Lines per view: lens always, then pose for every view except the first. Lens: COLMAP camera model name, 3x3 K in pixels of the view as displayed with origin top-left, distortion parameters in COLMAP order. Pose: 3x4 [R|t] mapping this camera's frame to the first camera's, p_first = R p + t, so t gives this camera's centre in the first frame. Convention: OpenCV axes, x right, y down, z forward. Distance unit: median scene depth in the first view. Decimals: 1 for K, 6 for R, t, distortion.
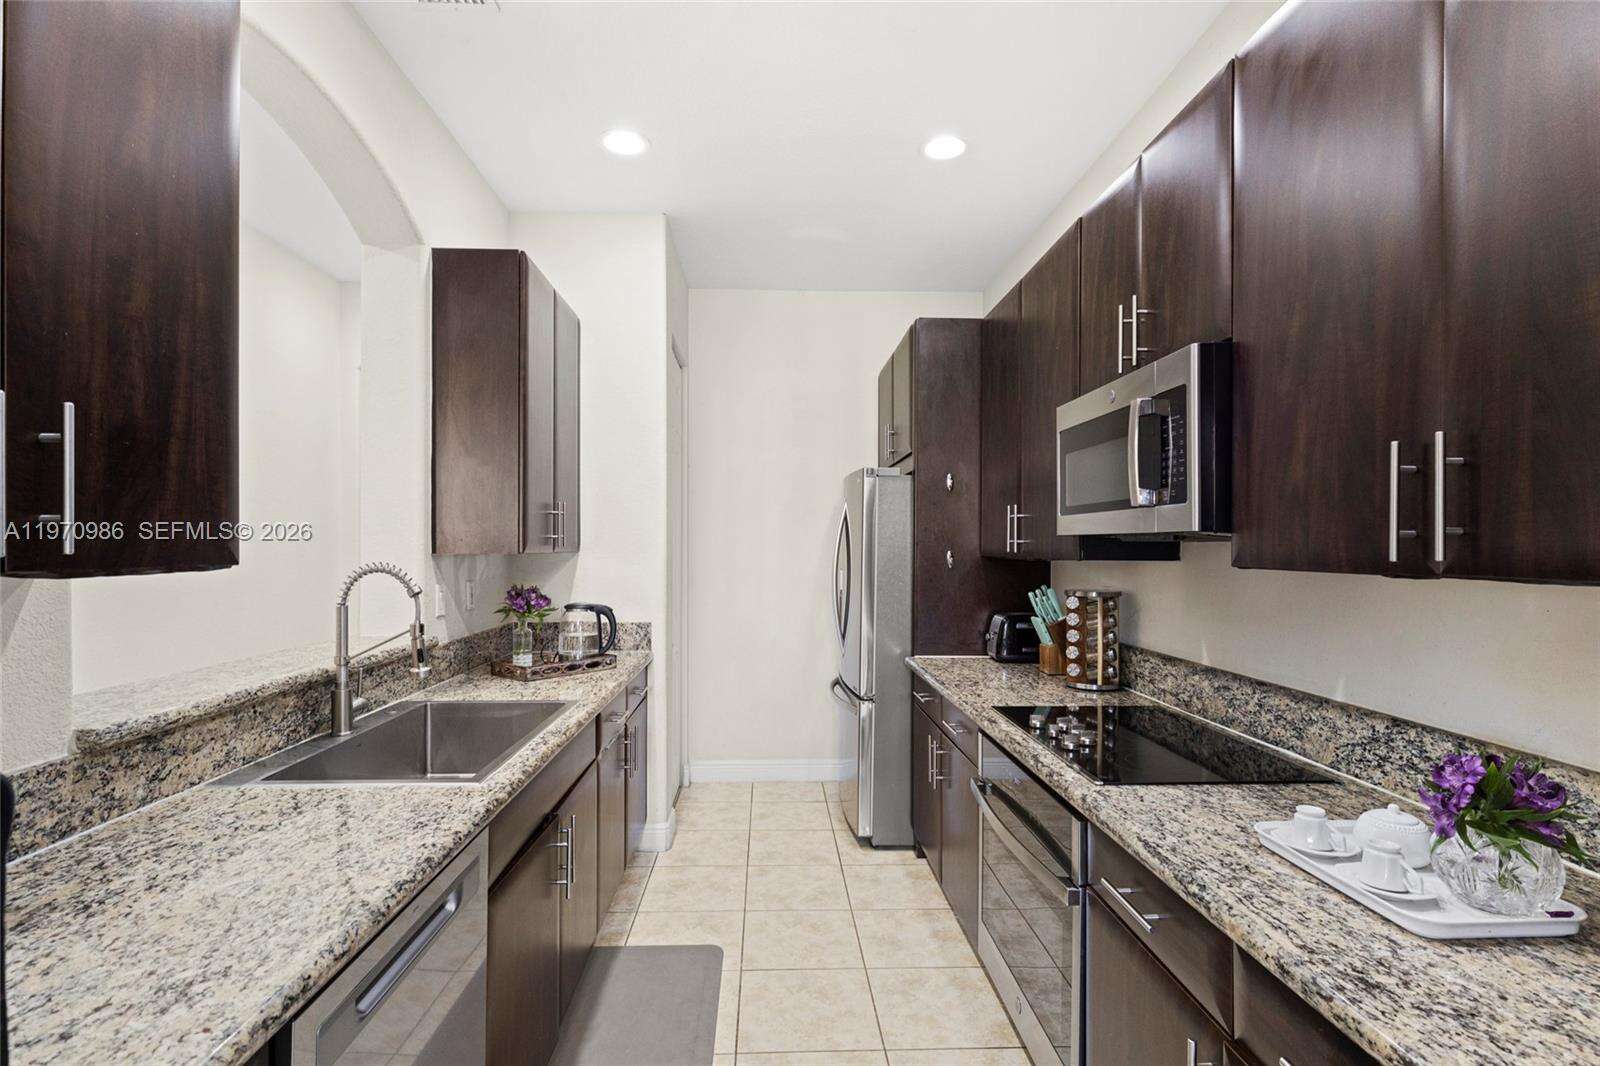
lens RADIAL K [[755.8, 0, 795.2], [0, 755.8, 541.7], [0, 0, 1]] dist [-0.003439, -0.000270]
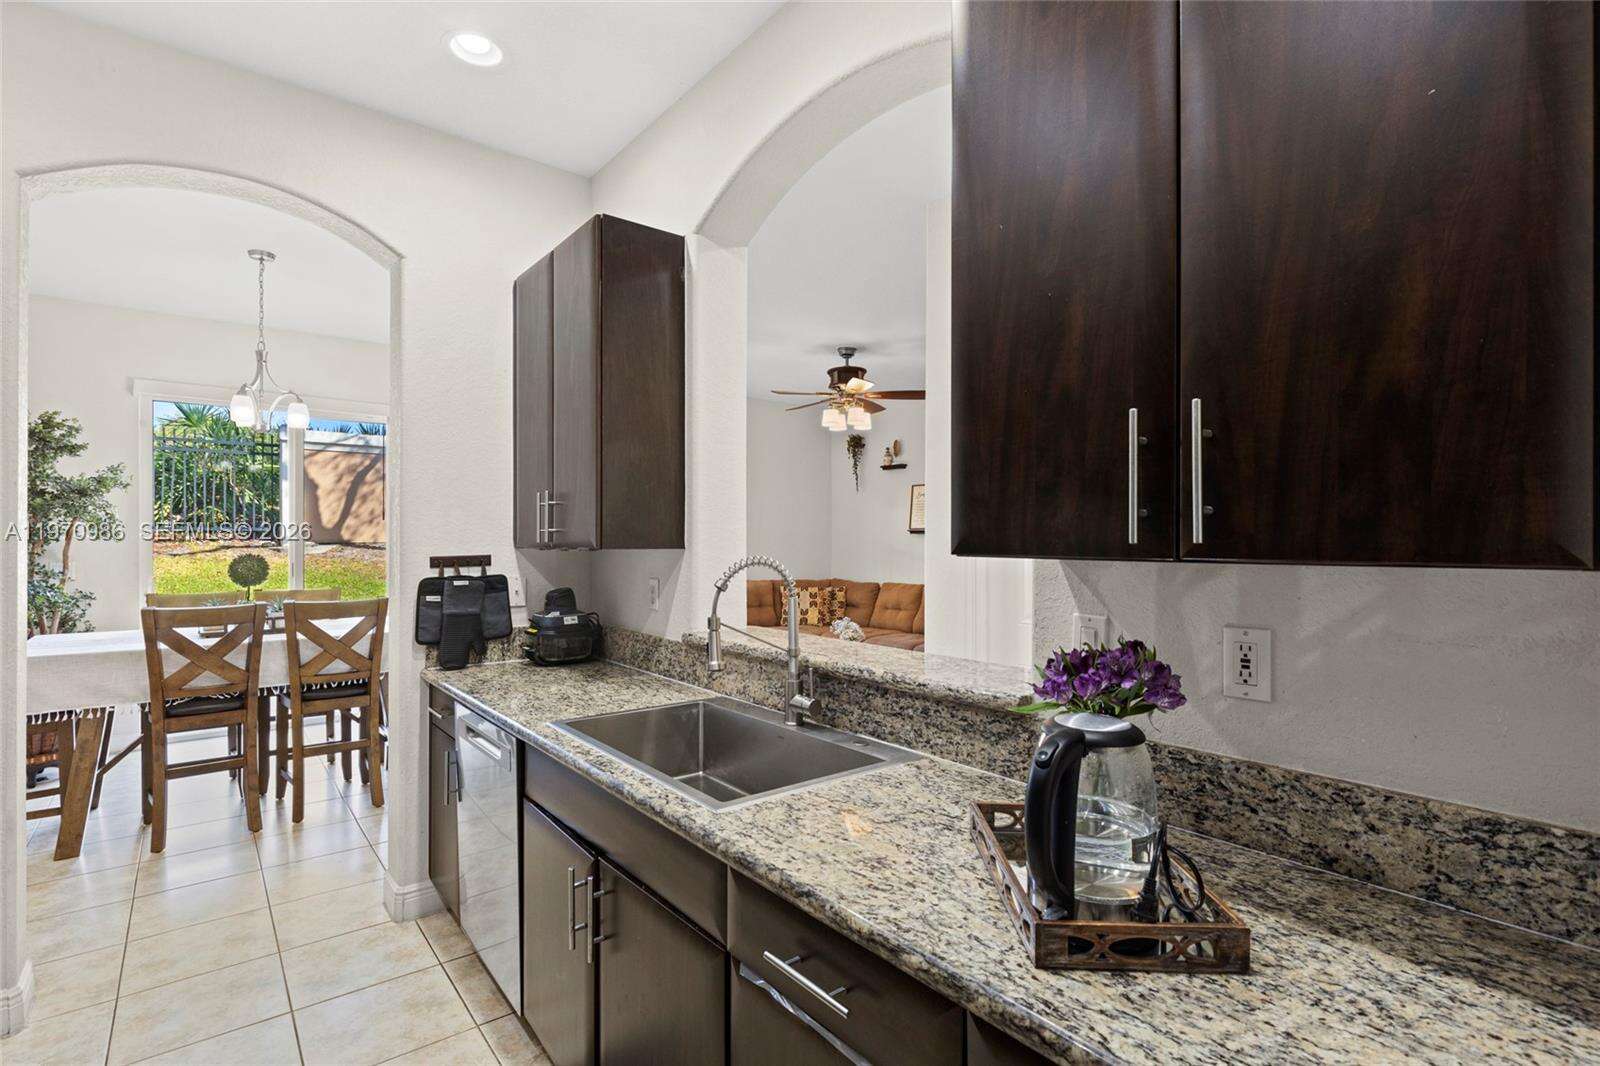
lens RADIAL K [[755.8, 0, 795.2], [0, 755.8, 541.7], [0, 0, 1]] dist [-0.003439, -0.000270]
pose [[-0.802768, -0.002019, -0.596288, 0.011075], [-0.000245, 0.999995, -0.003056, 0.010955], [0.596292, -0.002308, -0.802764, 1.841338]]
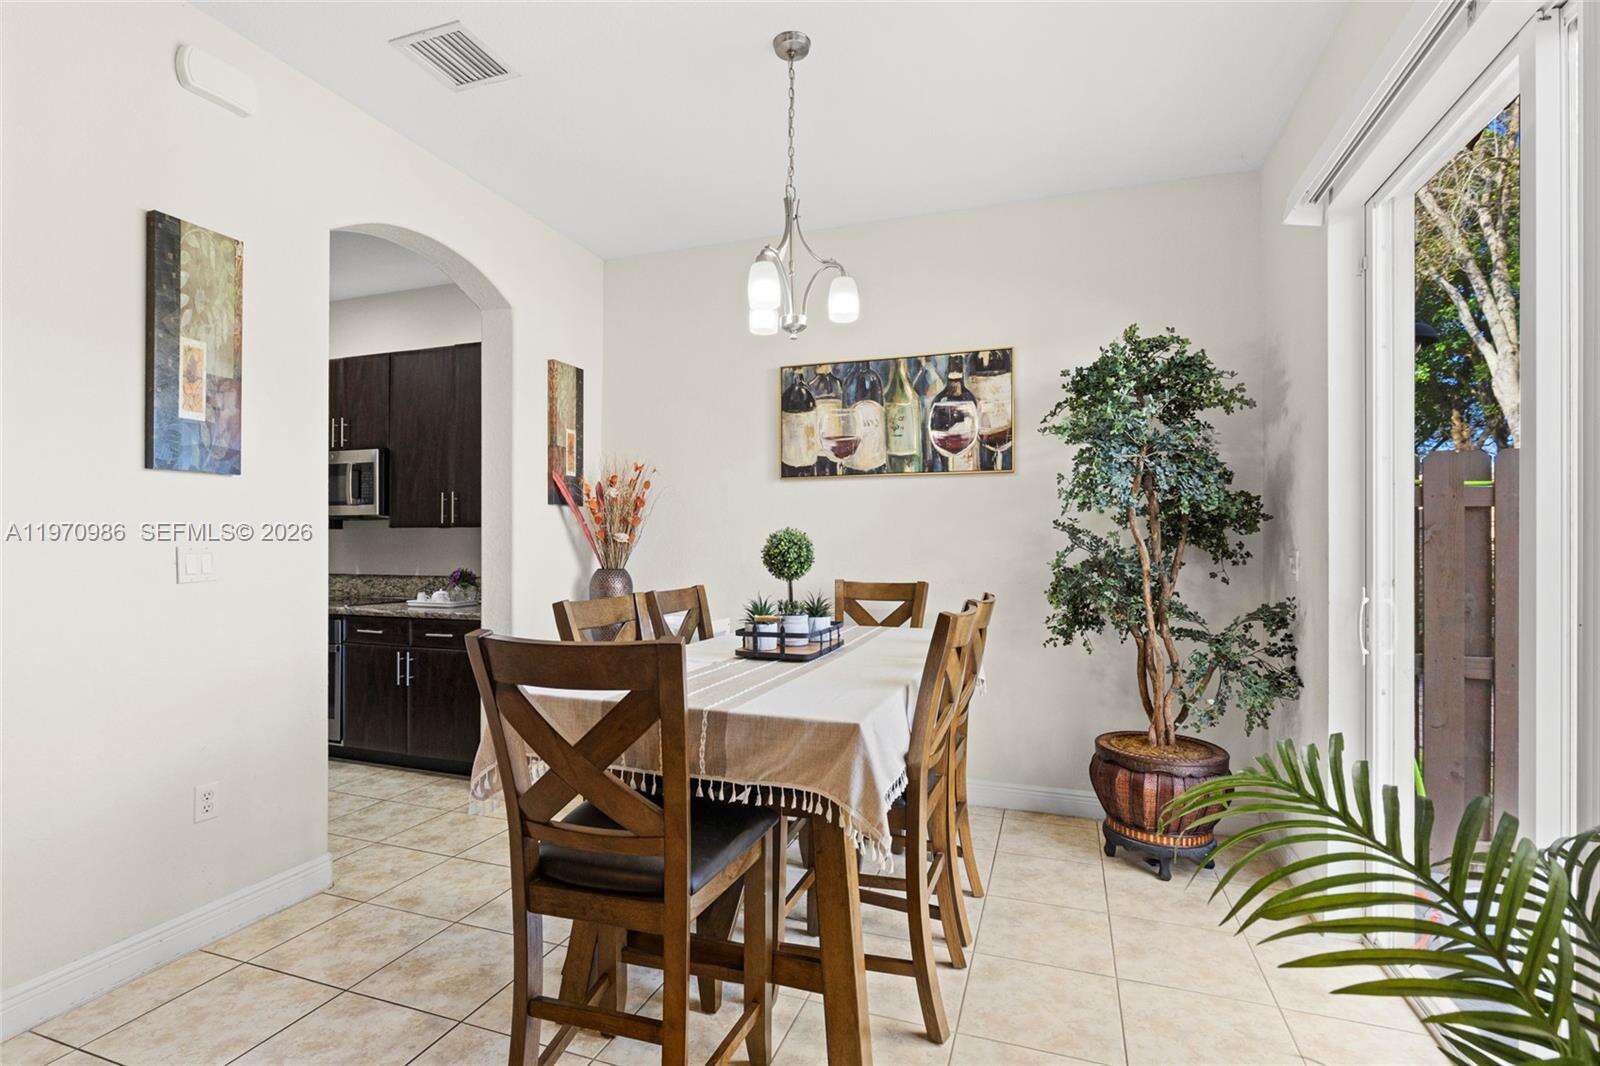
lens RADIAL K [[755.8, 0, 795.2], [0, 755.8, 541.7], [0, 0, 1]] dist [-0.003439, -0.000270]
pose [[0.372555, 0.000275, 0.928010, -1.261745], [-0.004275, 0.999990, 0.001420, 0.063223], [-0.928000, -0.004496, 0.372552, -1.260836]]
